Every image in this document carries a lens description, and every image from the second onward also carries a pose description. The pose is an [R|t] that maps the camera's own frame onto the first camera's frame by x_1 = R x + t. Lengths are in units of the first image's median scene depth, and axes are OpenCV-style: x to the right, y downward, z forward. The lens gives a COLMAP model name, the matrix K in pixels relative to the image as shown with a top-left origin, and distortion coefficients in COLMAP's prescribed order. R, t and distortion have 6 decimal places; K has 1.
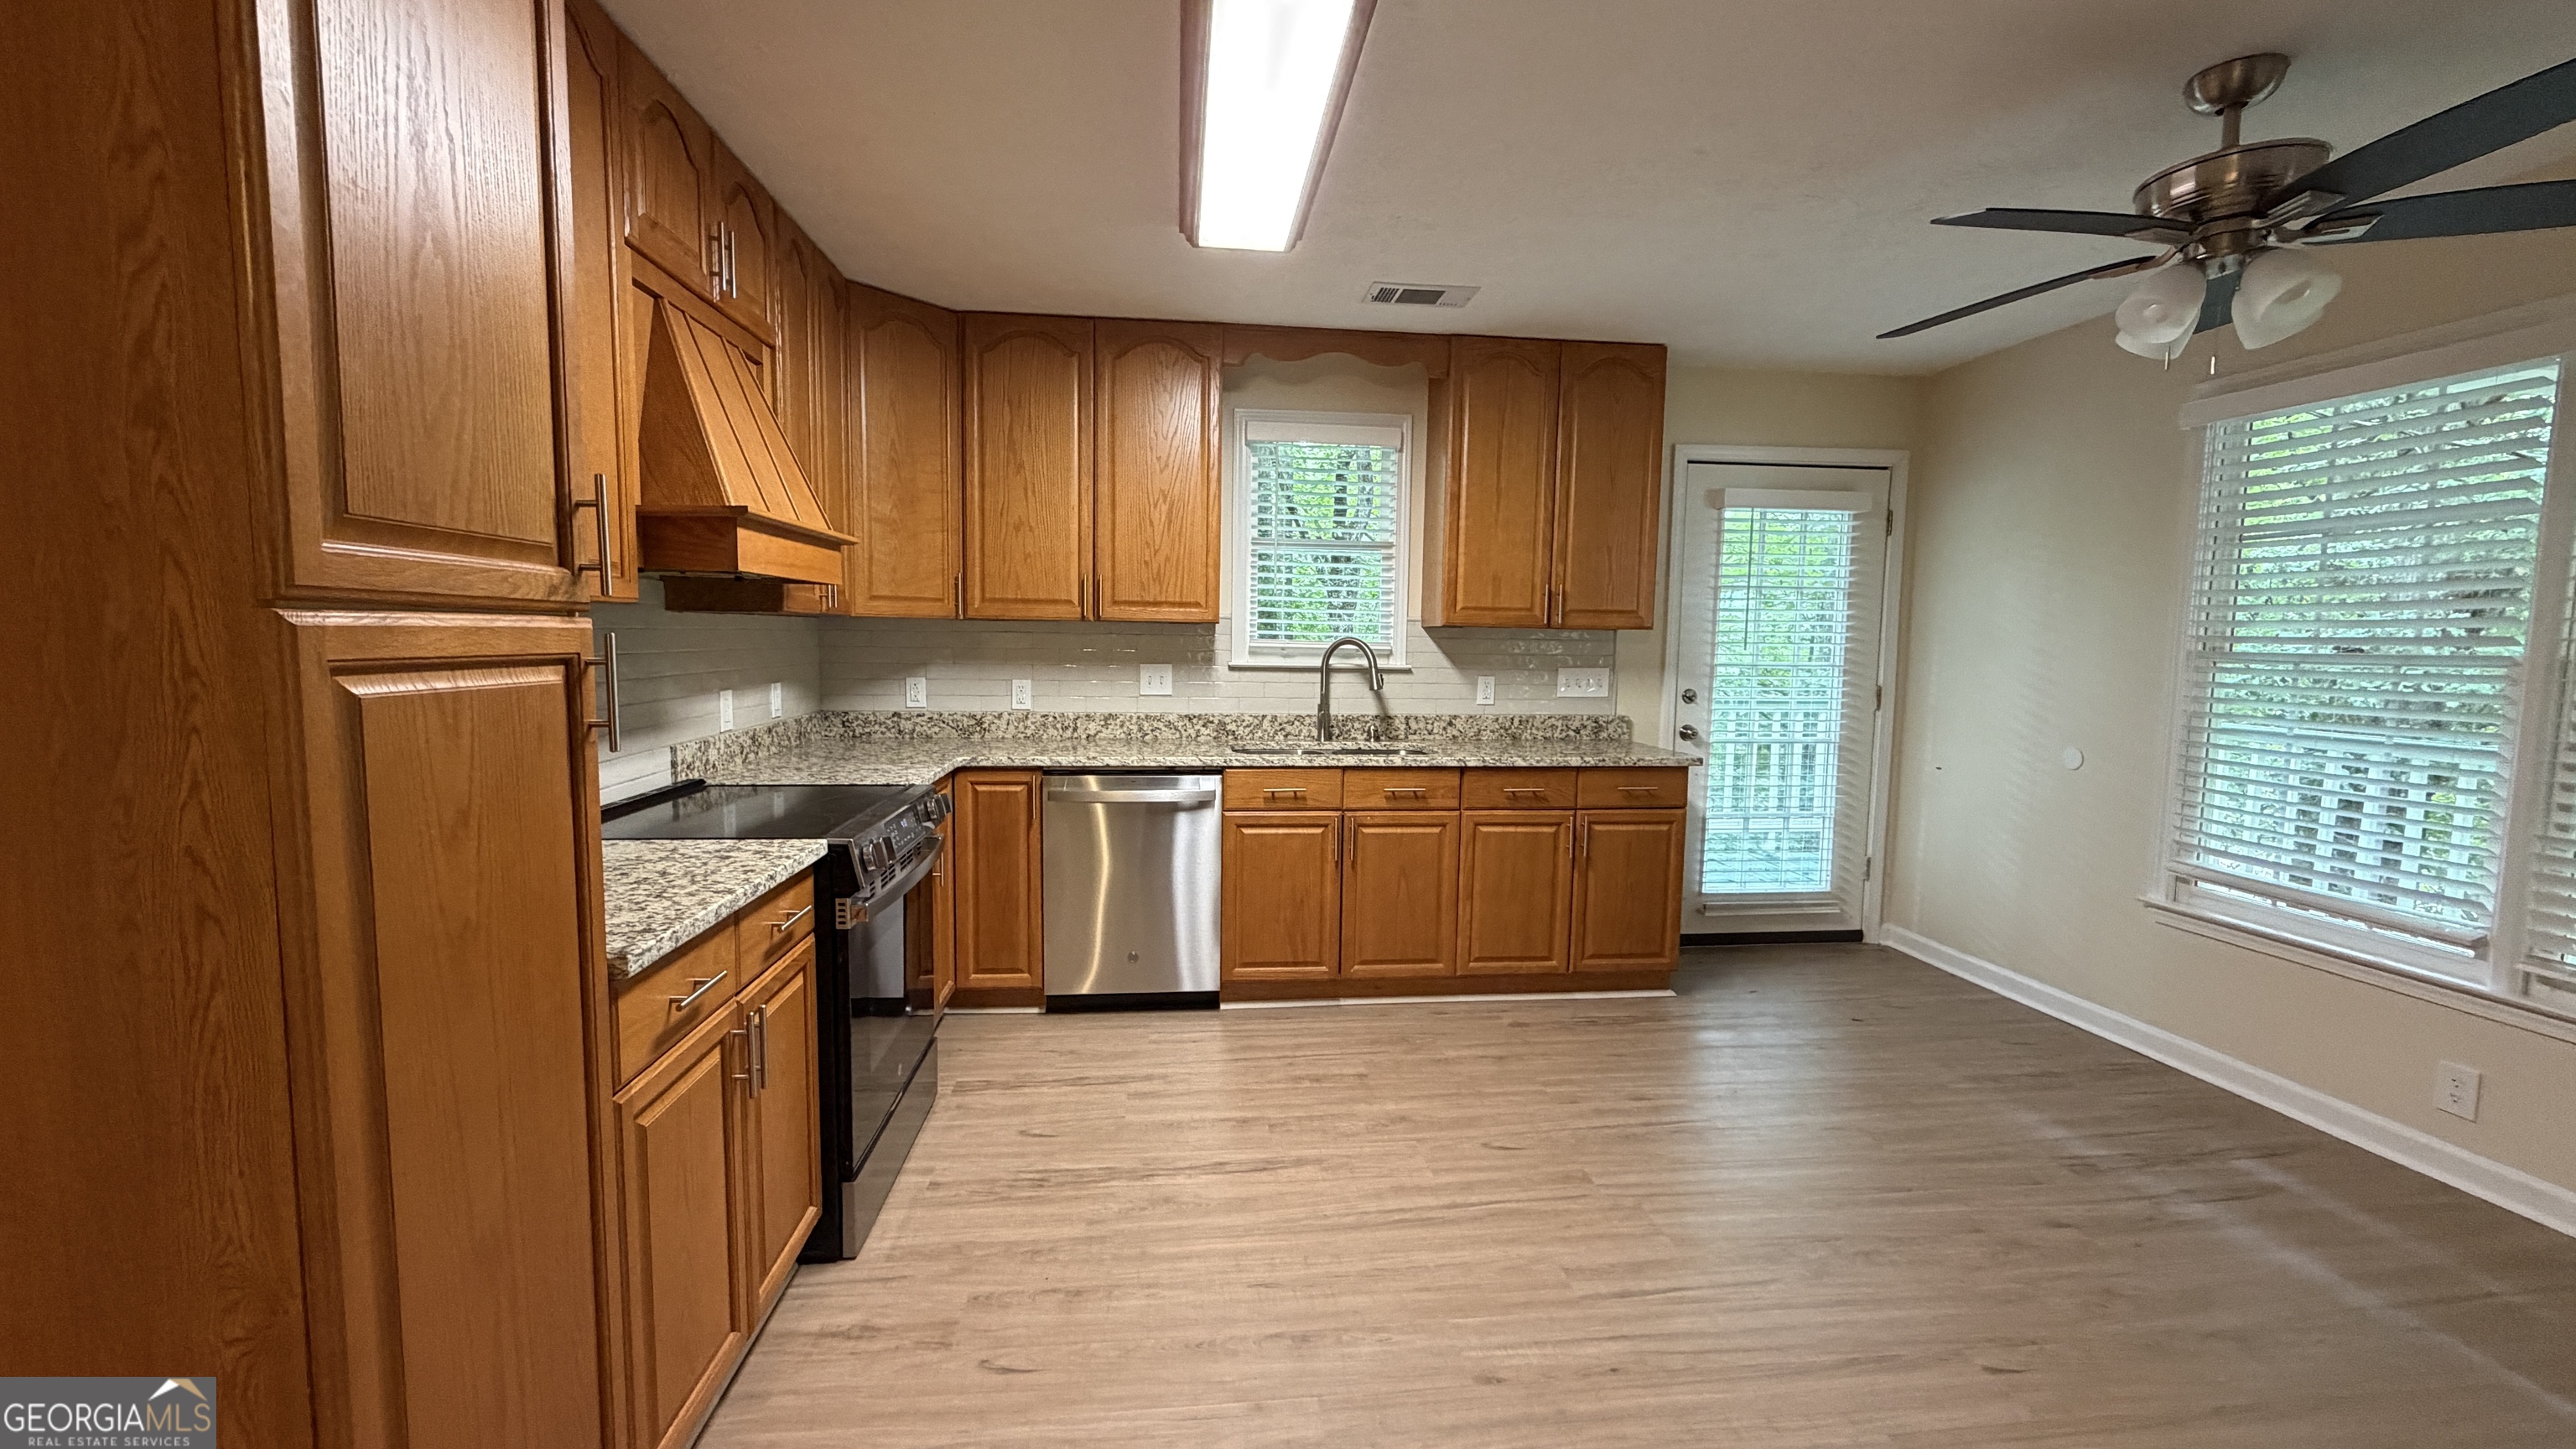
lens RADIAL K [[1033.7, 0, 1279.1], [0, 1033.7, 729.7], [0, 0, 1]] dist [0.002301, 0.000073]
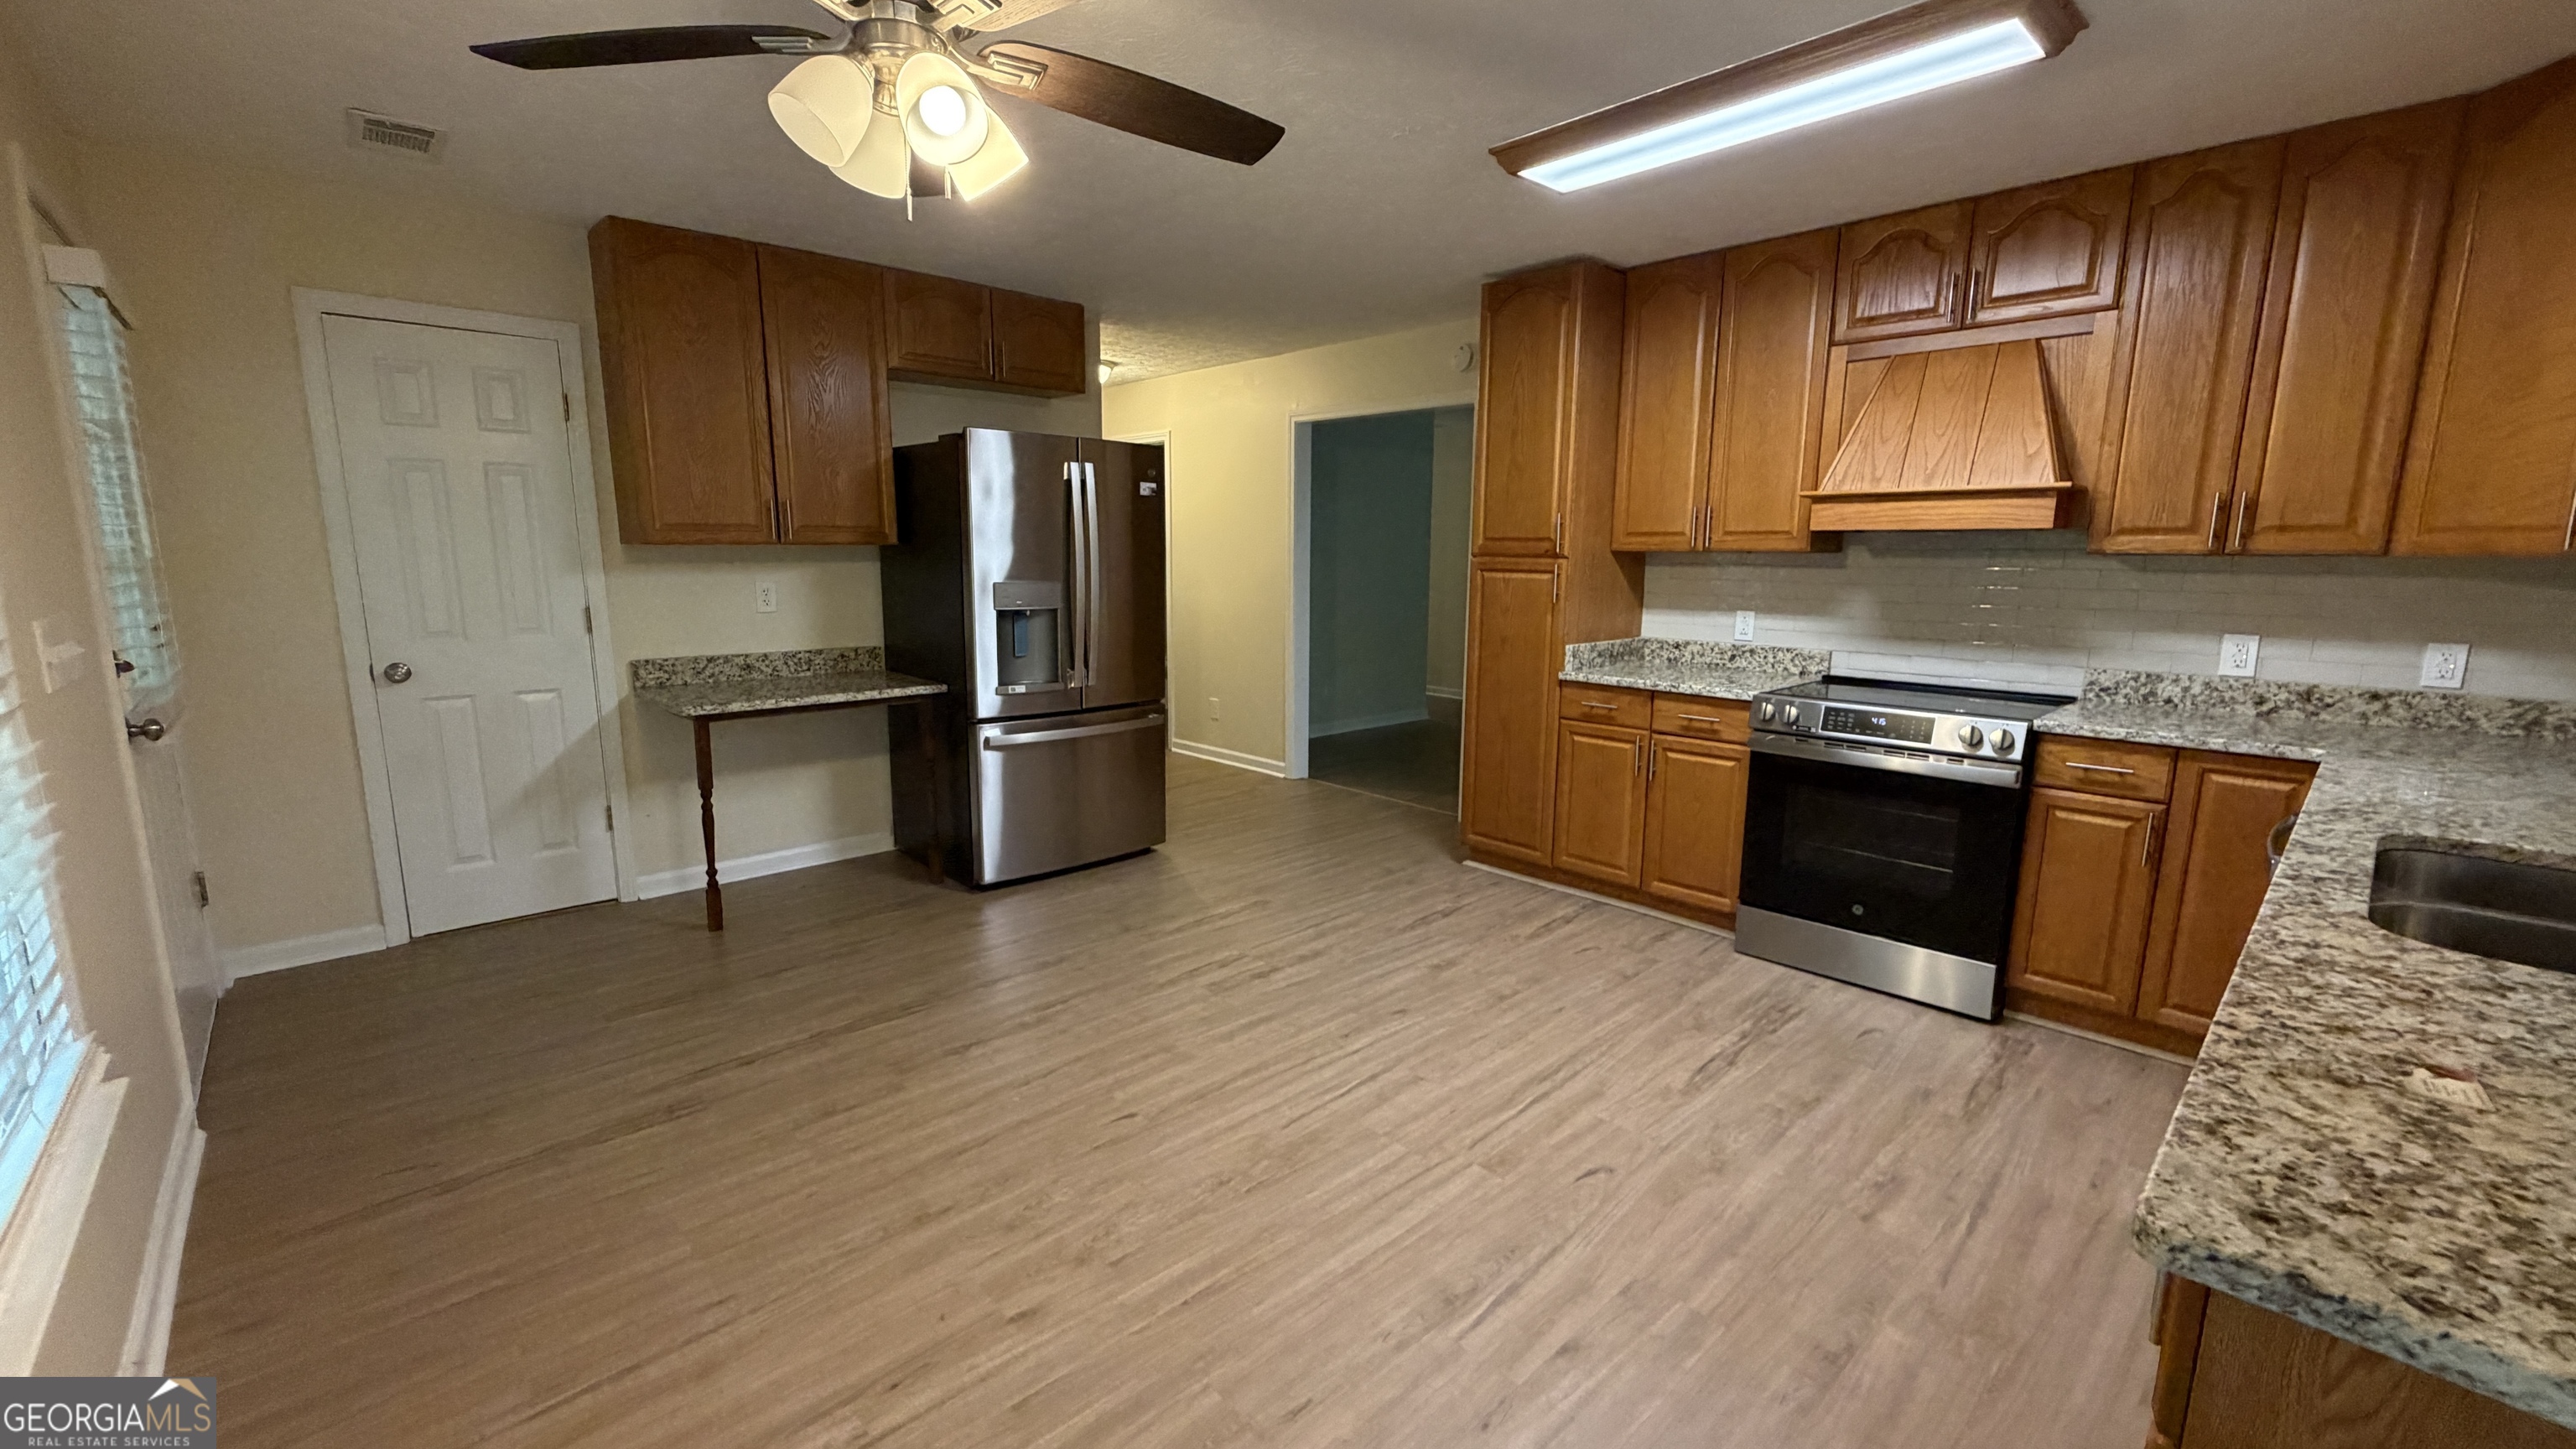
lens RADIAL K [[1033.7, 0, 1279.1], [0, 1033.7, 729.7], [0, 0, 1]] dist [0.002301, 0.000073]
pose [[-0.805966, 0.083540, -0.586038, 0.860020], [-0.069437, 0.969816, 0.233743, -0.128430], [0.587876, 0.229081, -0.775838, 1.369162]]
